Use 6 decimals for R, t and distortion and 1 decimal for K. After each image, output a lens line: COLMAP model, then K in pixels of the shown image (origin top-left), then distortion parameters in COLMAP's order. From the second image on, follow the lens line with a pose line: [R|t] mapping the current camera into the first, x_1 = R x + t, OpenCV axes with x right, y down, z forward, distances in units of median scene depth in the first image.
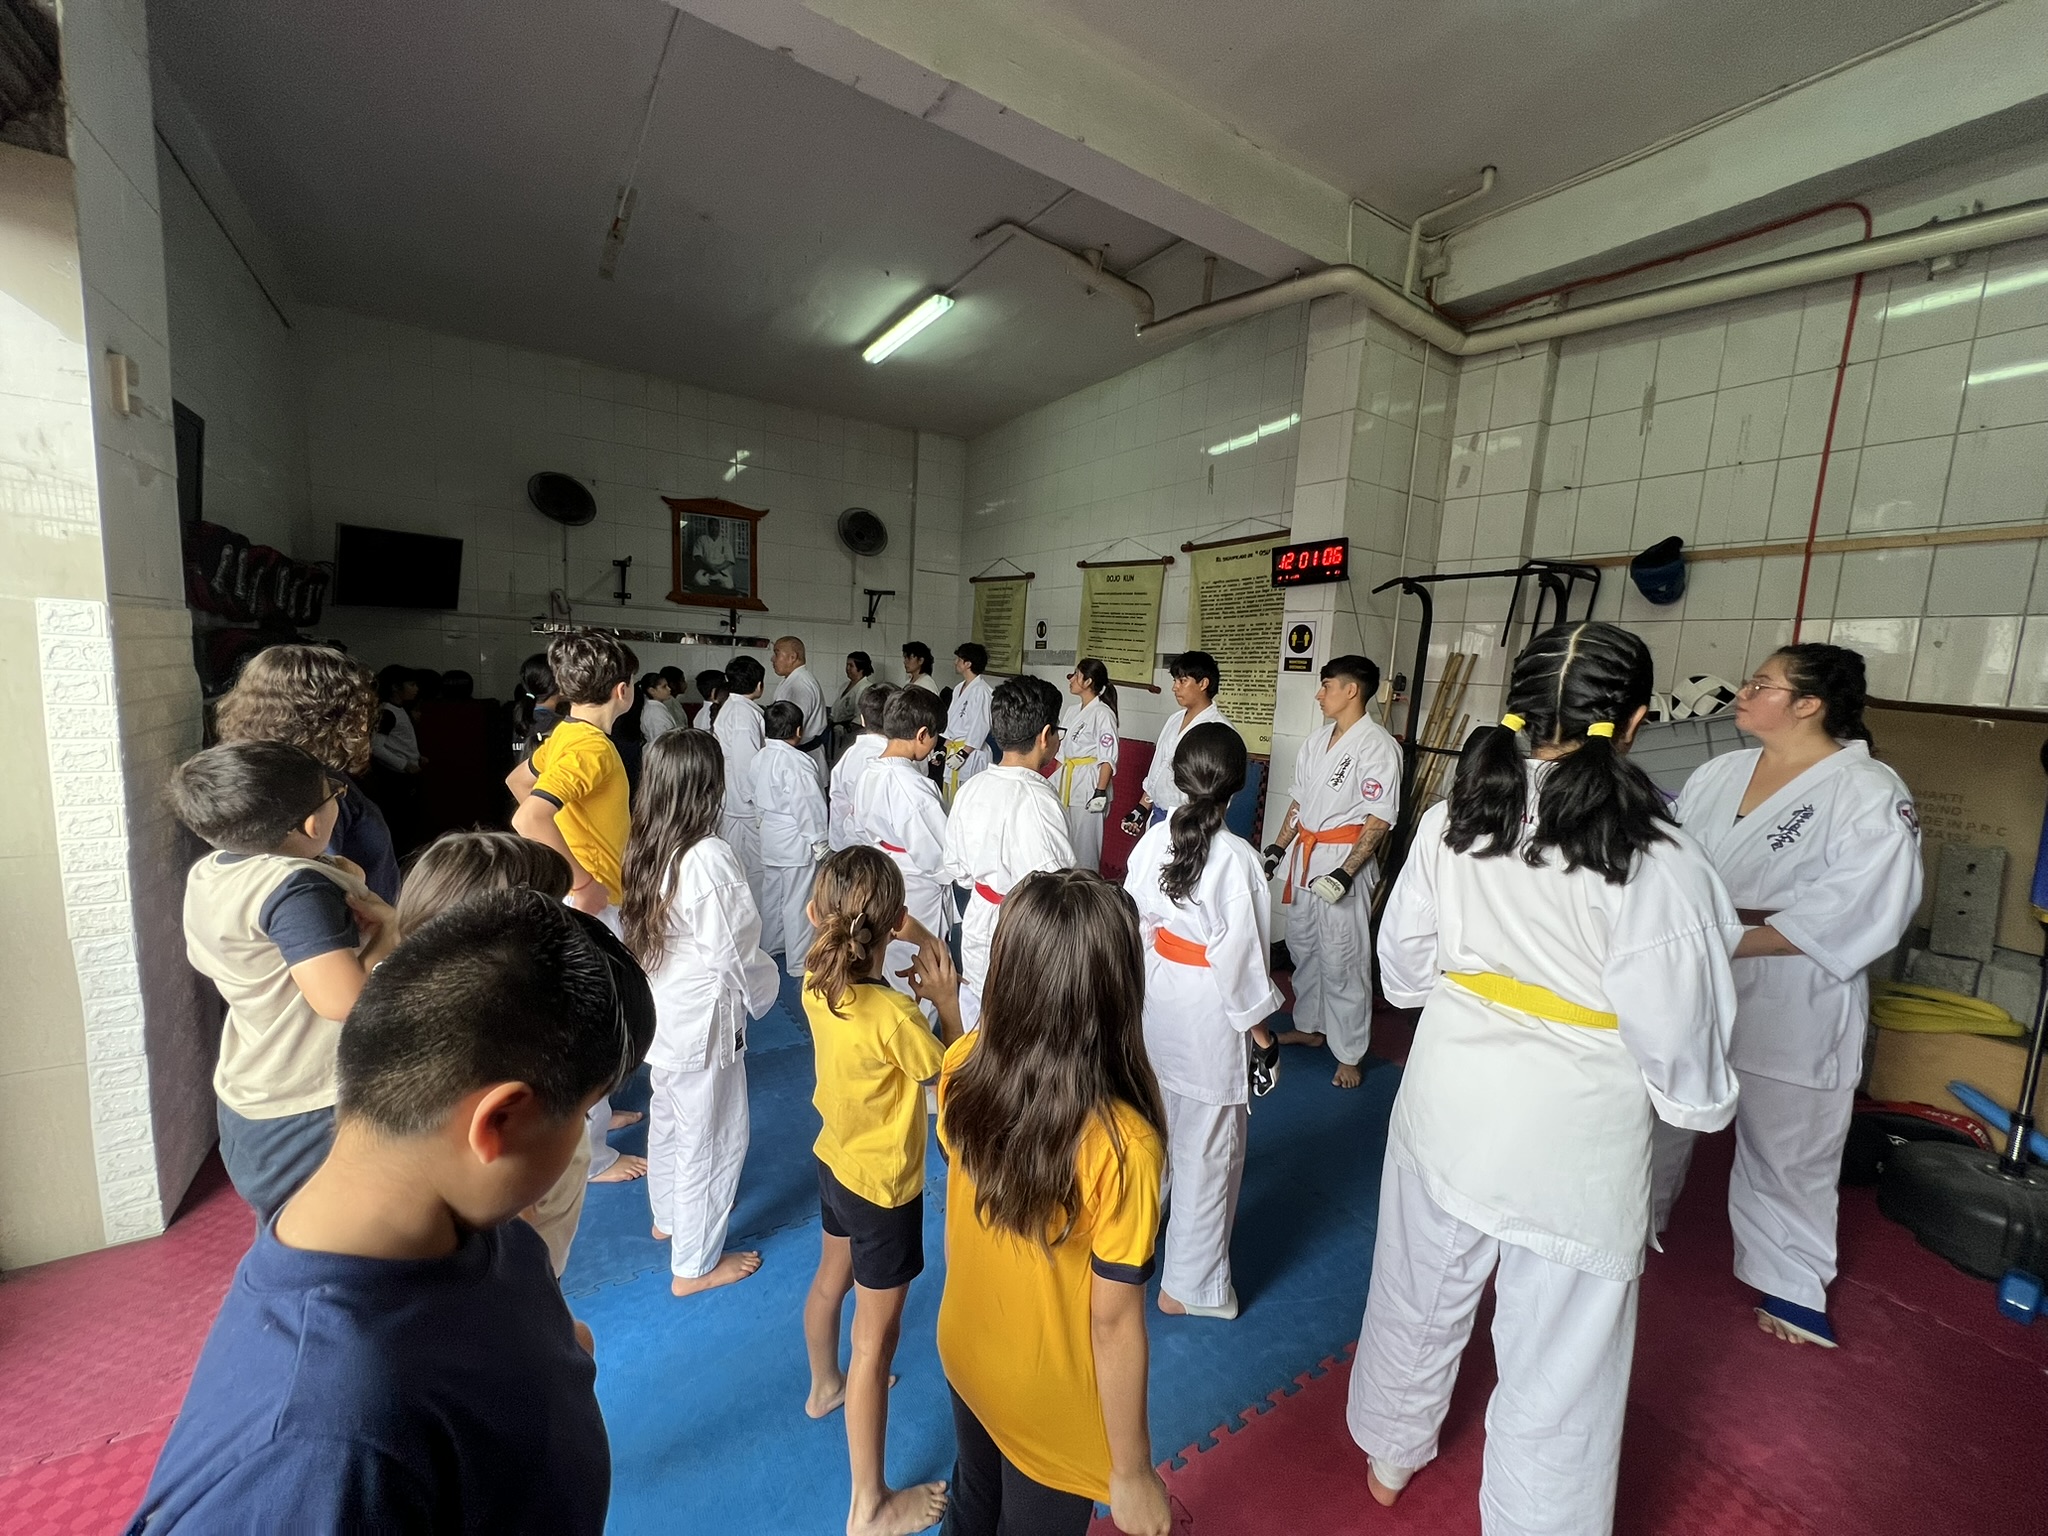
lens RADIAL K [[820.0, 0, 1019.6], [0, 820.0, 772.3], [0, 0, 1]] dist [-0.000119, 0.000303]
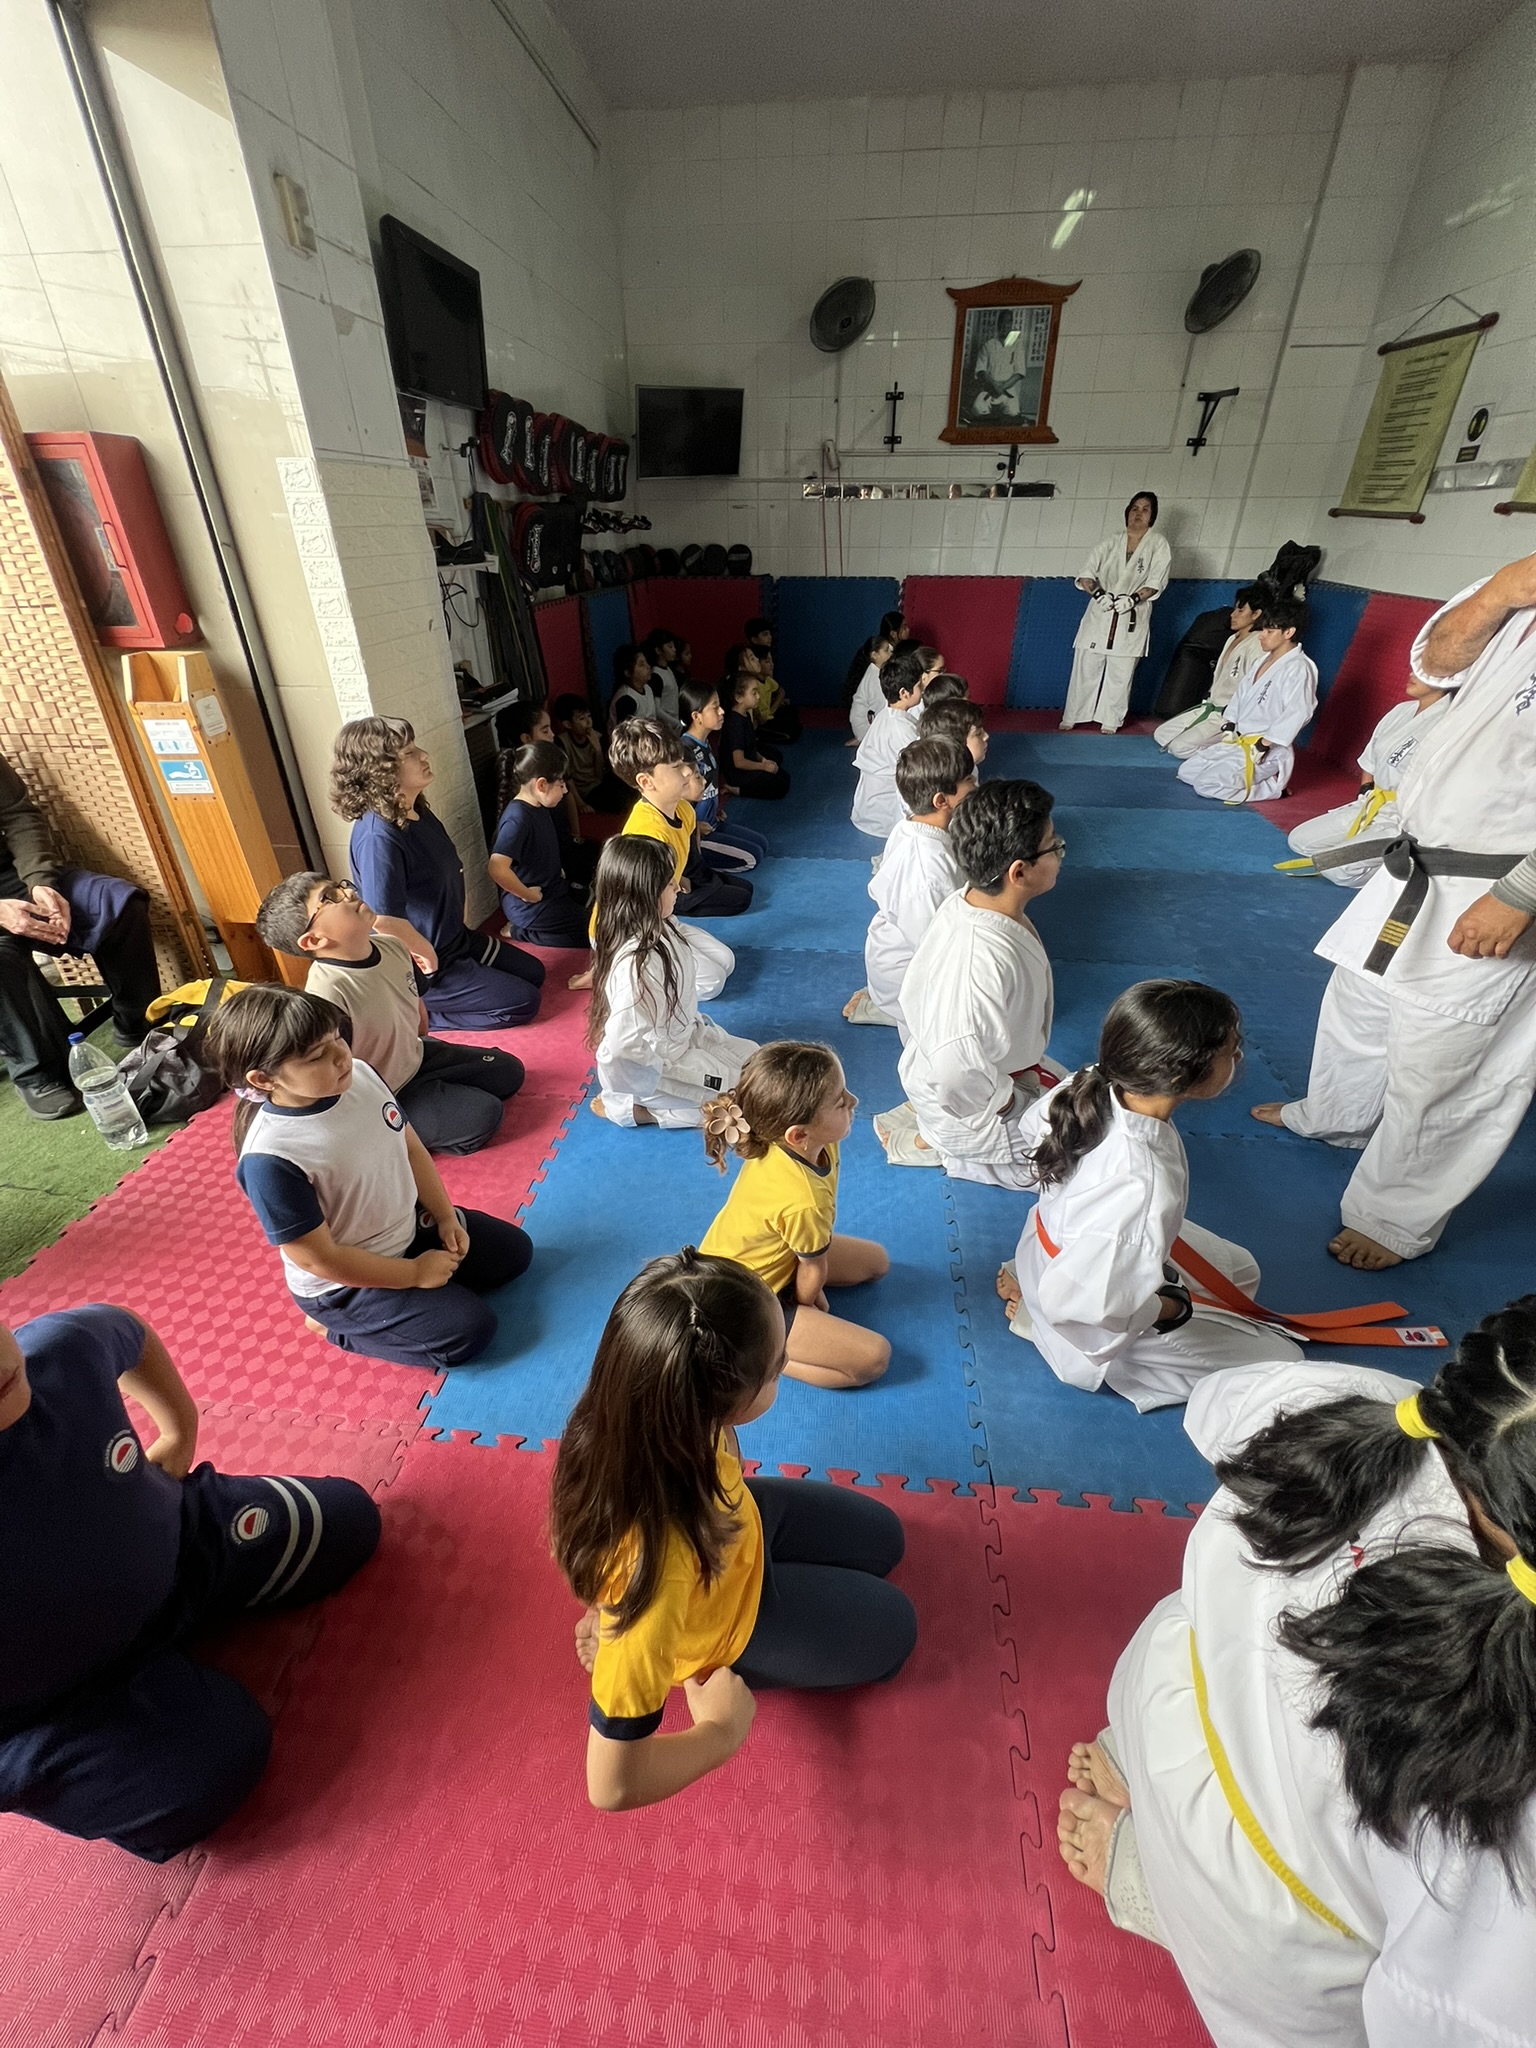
lens RADIAL K [[820.0, 0, 763.1], [0, 820.0, 1019.6], [0, 0, 1]] dist [-0.000119, 0.000303]
pose [[0.786765, 0.271125, -0.554520, 0.111535], [-0.034263, 0.916165, 0.399334, 0.016323], [0.616301, -0.295183, 0.730096, 0.123155]]
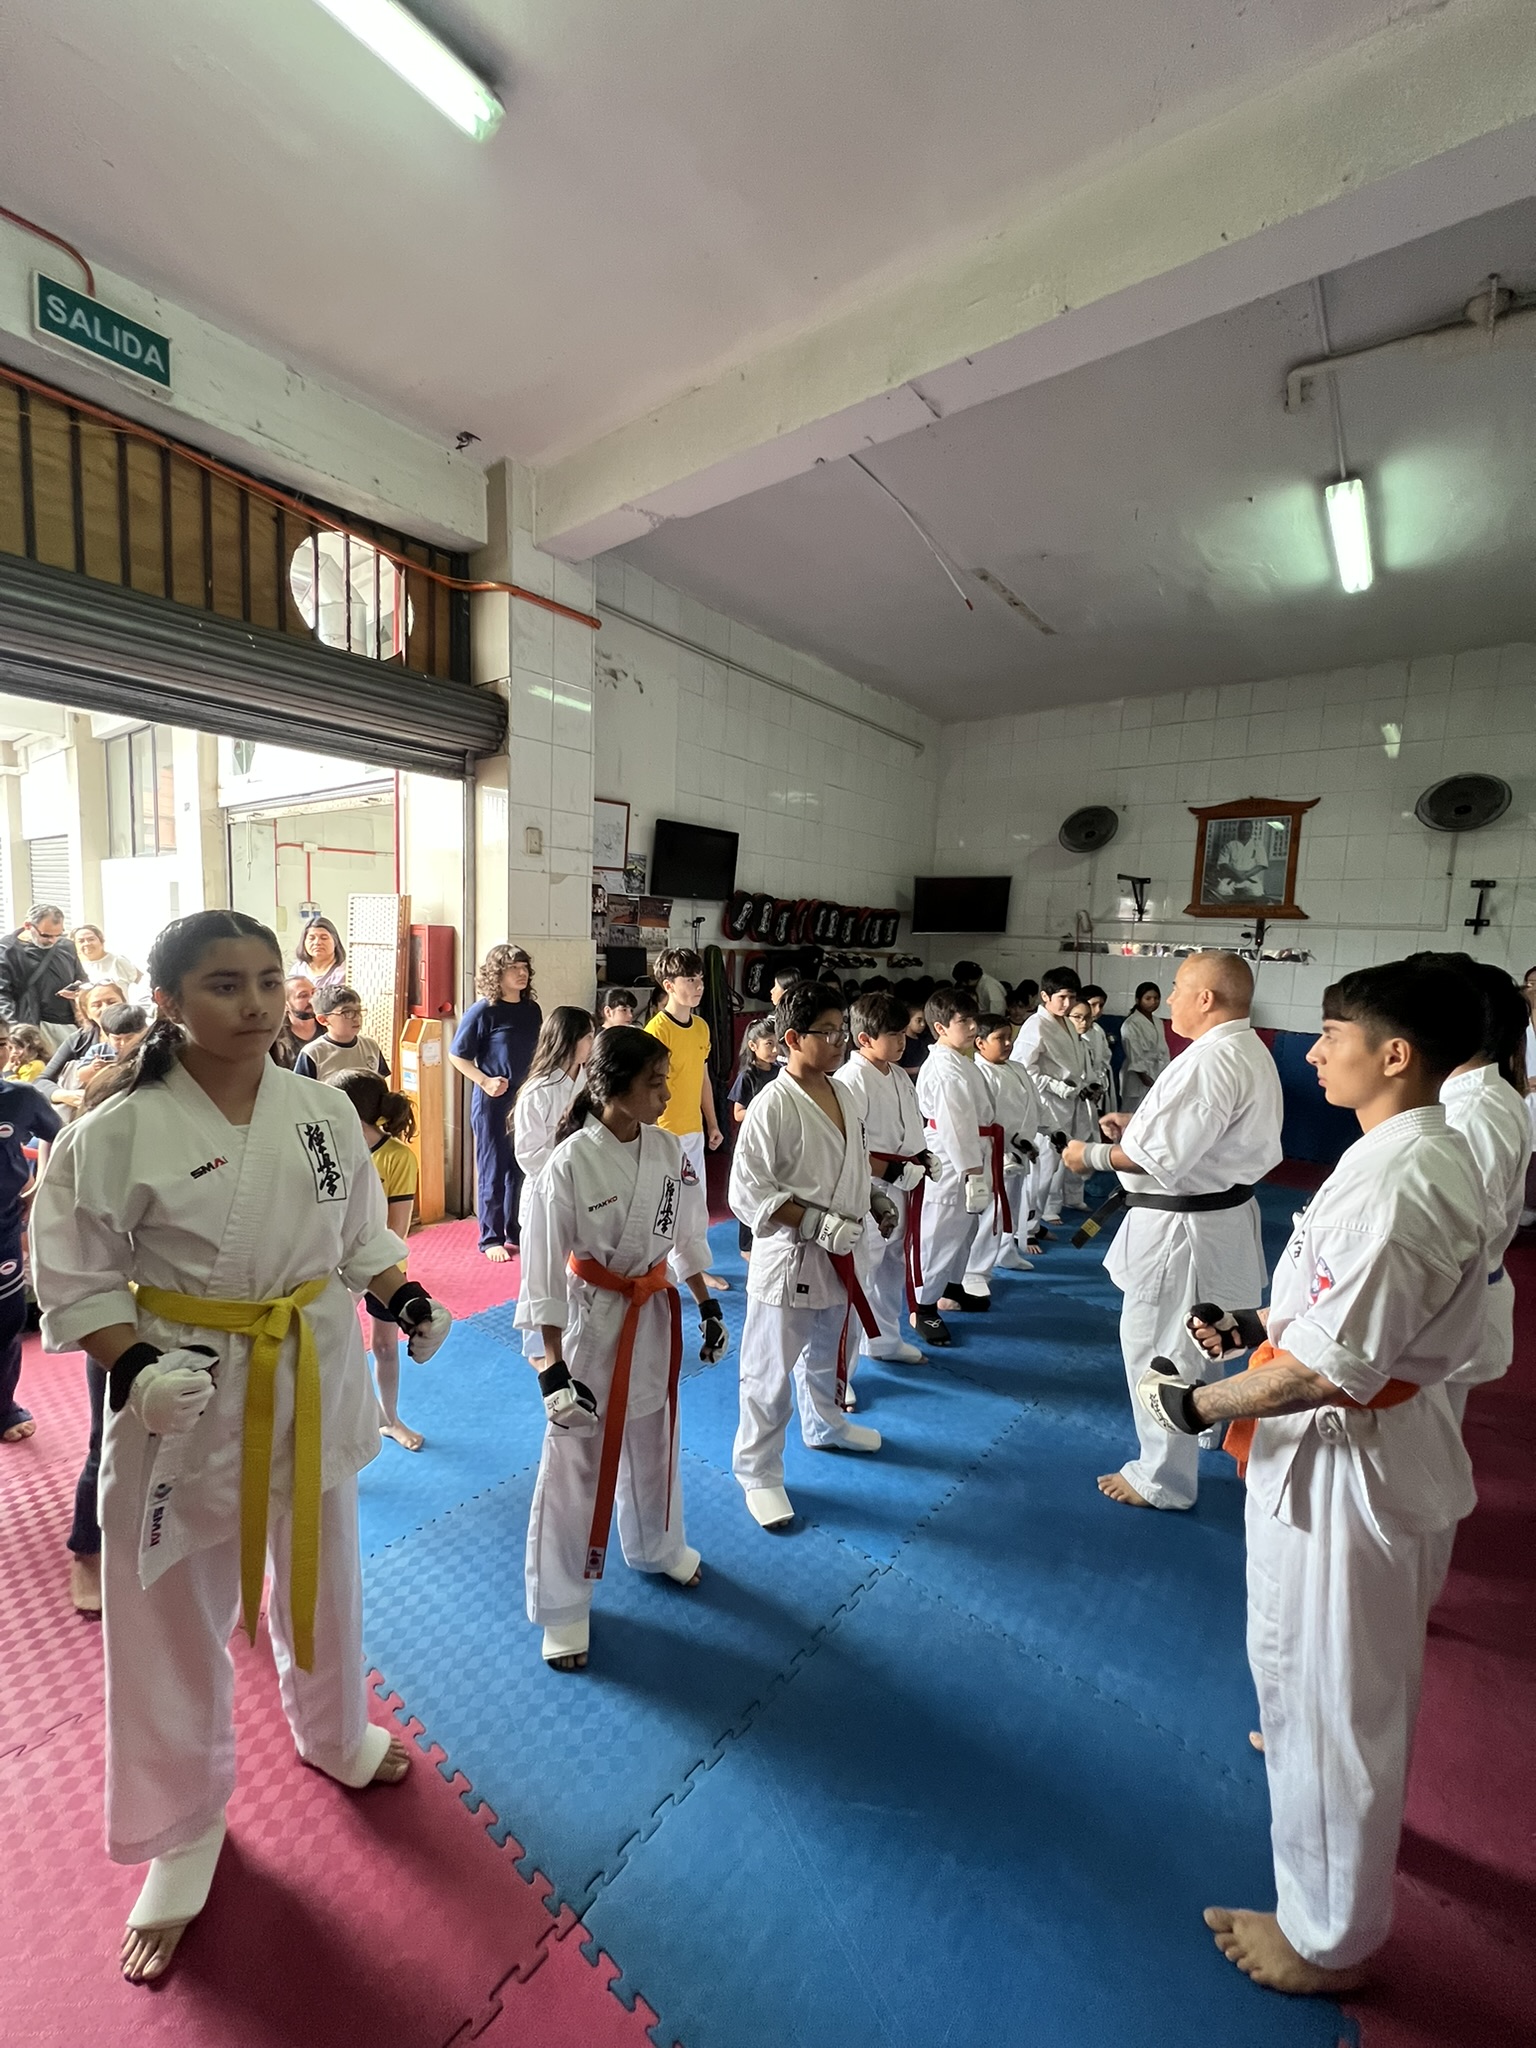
lens RADIAL K [[820.0, 0, 761.4], [0, 820.0, 1023.3], [0, 0, 1]] dist [-0.000119, 0.000303]
pose [[0.323528, 0.064529, -0.944016, 0.532516], [-0.143641, 0.989459, 0.018407, -0.048753], [0.935252, 0.129644, 0.329387, 0.389126]]
